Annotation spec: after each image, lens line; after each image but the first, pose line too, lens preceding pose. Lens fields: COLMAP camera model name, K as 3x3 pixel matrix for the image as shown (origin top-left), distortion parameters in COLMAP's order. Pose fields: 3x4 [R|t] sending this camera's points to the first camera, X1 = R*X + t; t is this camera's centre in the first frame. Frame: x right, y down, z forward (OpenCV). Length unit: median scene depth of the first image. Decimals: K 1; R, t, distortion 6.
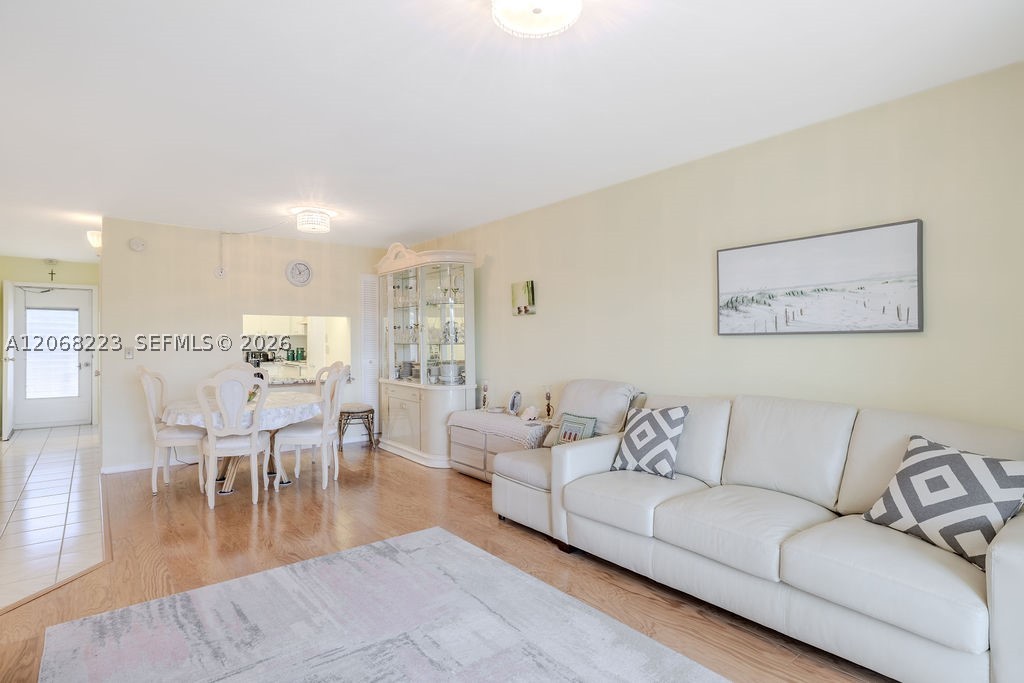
lens RADIAL K [[526.9, 0, 510.7], [0, 526.9, 337.5], [0, 0, 1]] dist [0.003458, -0.000228]
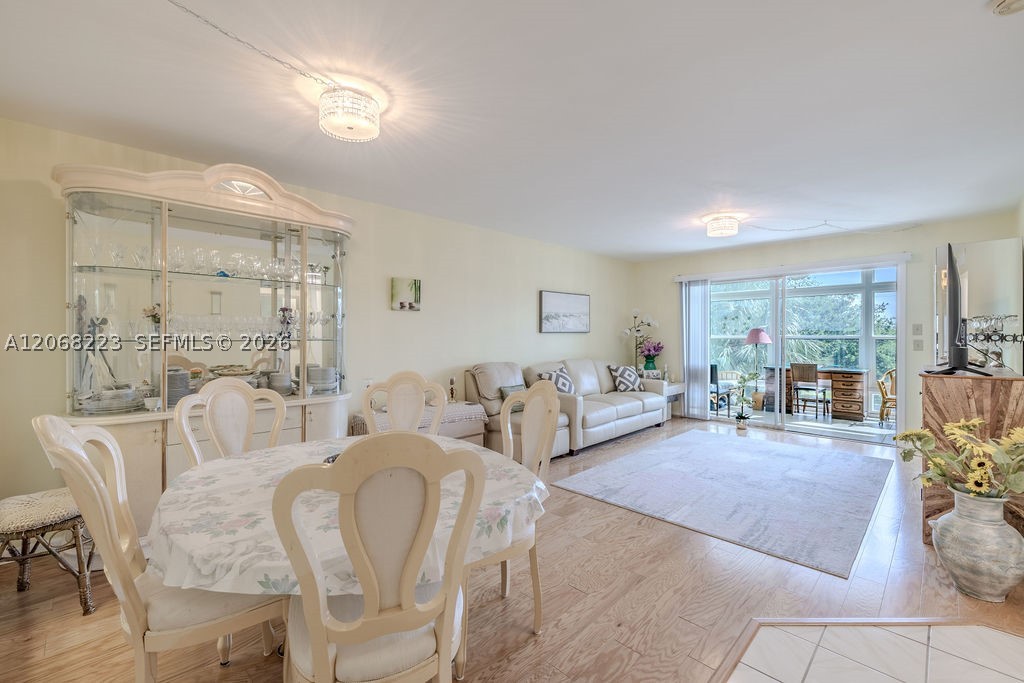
lens RADIAL K [[431.7, 0, 513.6], [0, 431.7, 337.2], [0, 0, 1]] dist [0.004121, -0.001199]
pose [[-0.118145, -0.001675, 0.992995, -0.851432], [-0.003436, 0.999993, 0.001278, 0.007610], [-0.992990, -0.003261, -0.118150, 0.903368]]
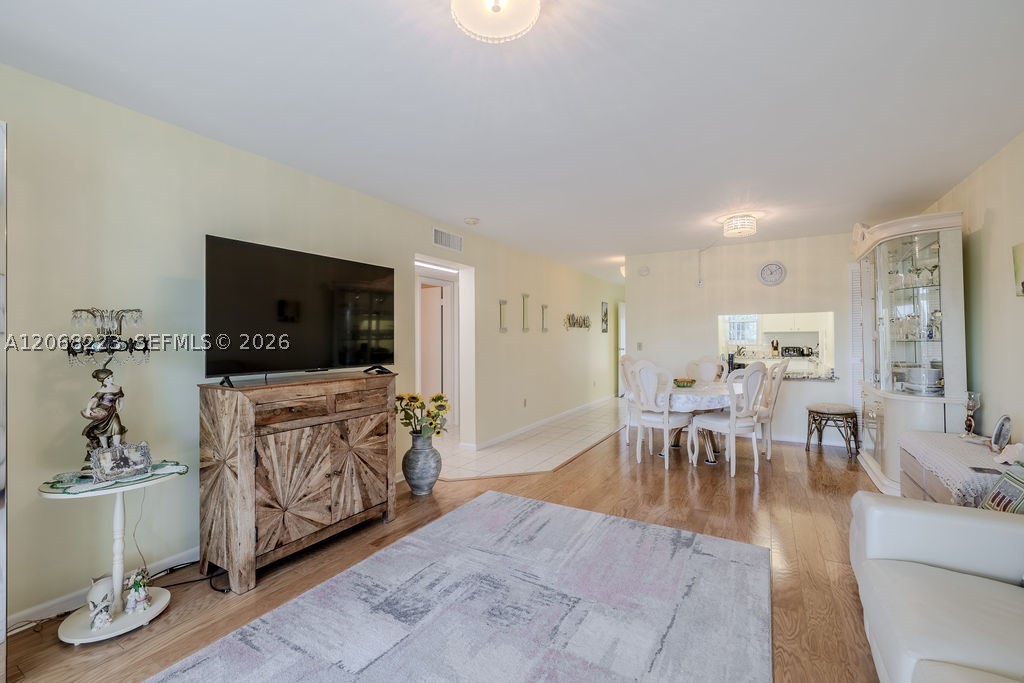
lens RADIAL K [[431.7, 0, 506.9], [0, 431.7, 336.1], [0, 0, 1]] dist [0.004121, -0.001199]
pose [[0.349030, -0.005706, -0.937094, 0.288492], [0.009688, 0.999950, -0.002480, 0.001386], [0.937061, -0.008213, 0.349068, 0.255250]]
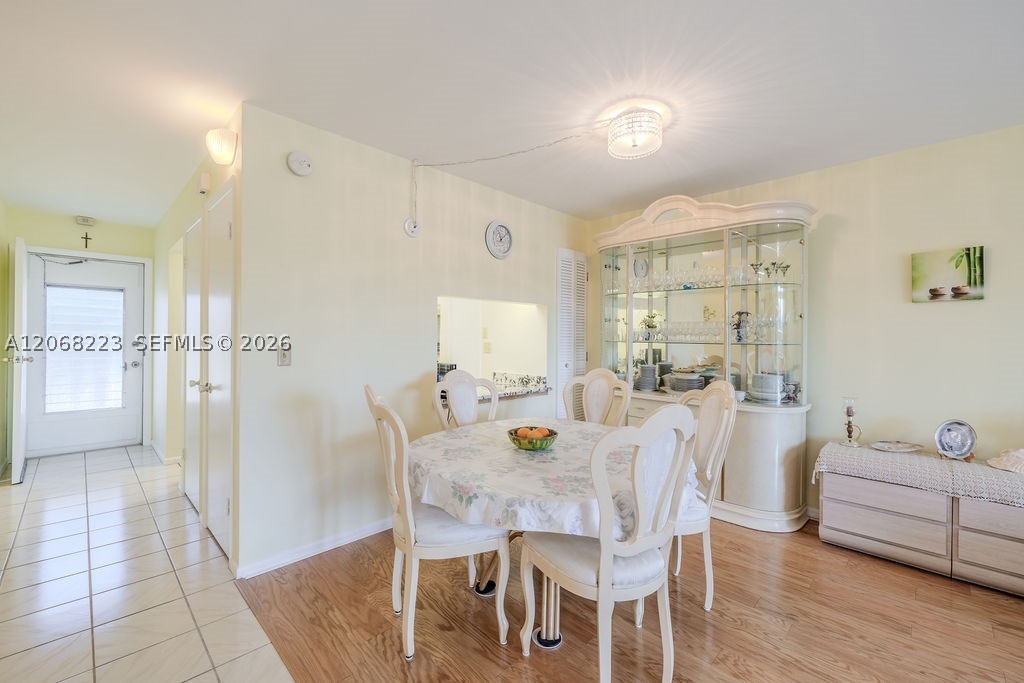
lens RADIAL K [[431.7, 0, 516.5], [0, 431.7, 338.6], [0, 0, 1]] dist [0.004121, -0.001199]
pose [[0.992494, 0.011135, 0.121785, -0.568837], [-0.012229, 0.999891, 0.008233, 0.005357], [-0.121680, -0.009661, 0.992522, 0.545845]]
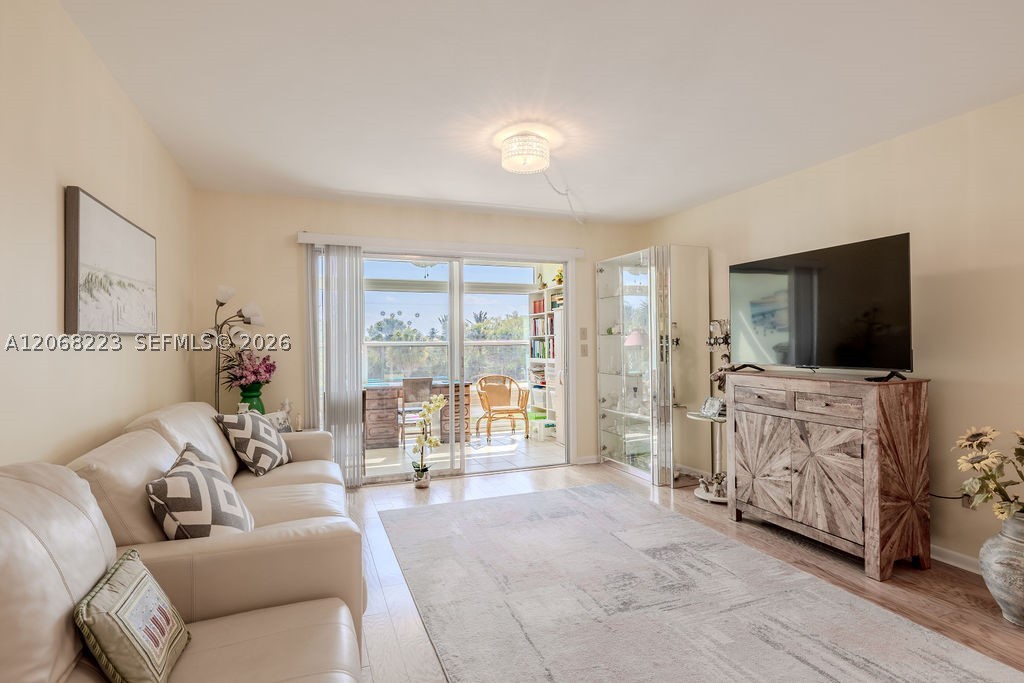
lens RADIAL K [[526.9, 0, 514.3], [0, 526.9, 338.5], [0, 0, 1]] dist [0.003458, -0.000228]
pose [[-0.955803, 0.012357, 0.293749, -0.160137], [0.010279, 0.999910, -0.008619, 0.006874], [-0.293829, -0.005219, -0.955844, 0.980730]]
